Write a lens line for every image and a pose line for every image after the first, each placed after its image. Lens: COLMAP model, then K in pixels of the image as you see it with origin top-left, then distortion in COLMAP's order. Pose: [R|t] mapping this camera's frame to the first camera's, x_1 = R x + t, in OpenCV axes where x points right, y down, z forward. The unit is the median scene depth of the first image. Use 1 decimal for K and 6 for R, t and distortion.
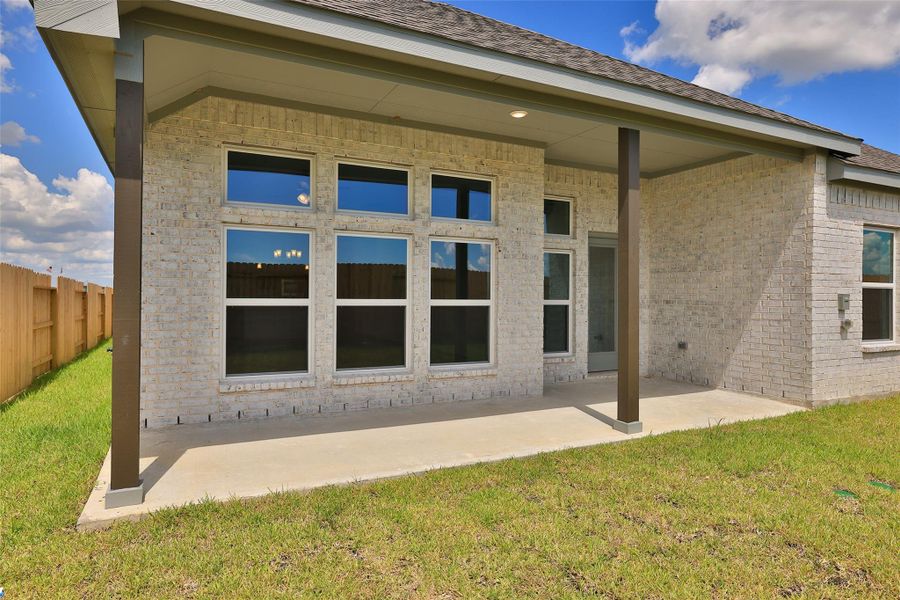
lens RADIAL K [[540.0, 0, 452.8], [0, 540.0, 296.9], [0, 0, 1]] dist [0.004406, 0.003865]
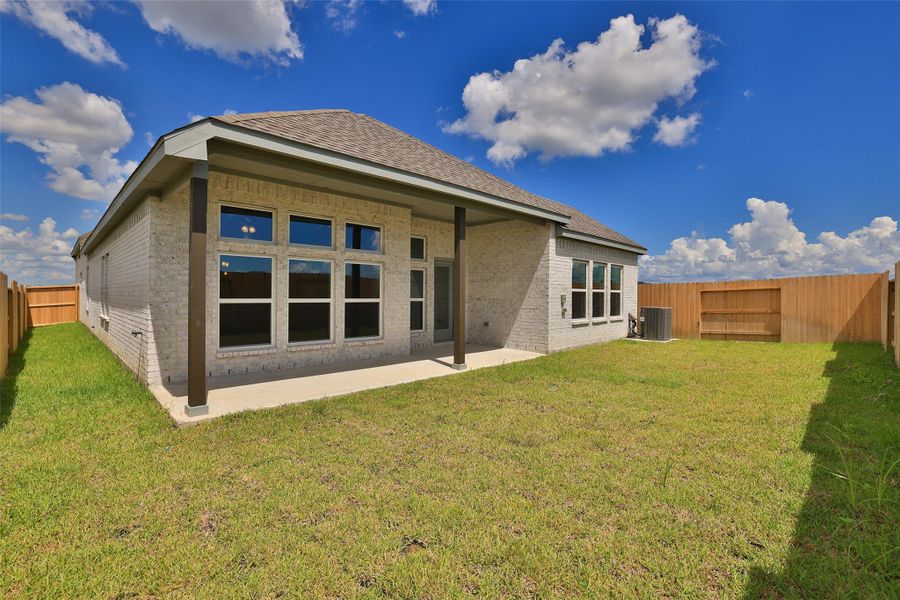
lens RADIAL K [[384.0, 0, 449.1], [0, 384.0, 299.6], [0, 0, 1]] dist [0.011936, -0.000195]
pose [[0.953956, -0.003574, 0.299925, -0.090373], [0.000095, 0.999933, 0.011612, -0.005690], [-0.299947, -0.011049, 0.953892, -0.212797]]
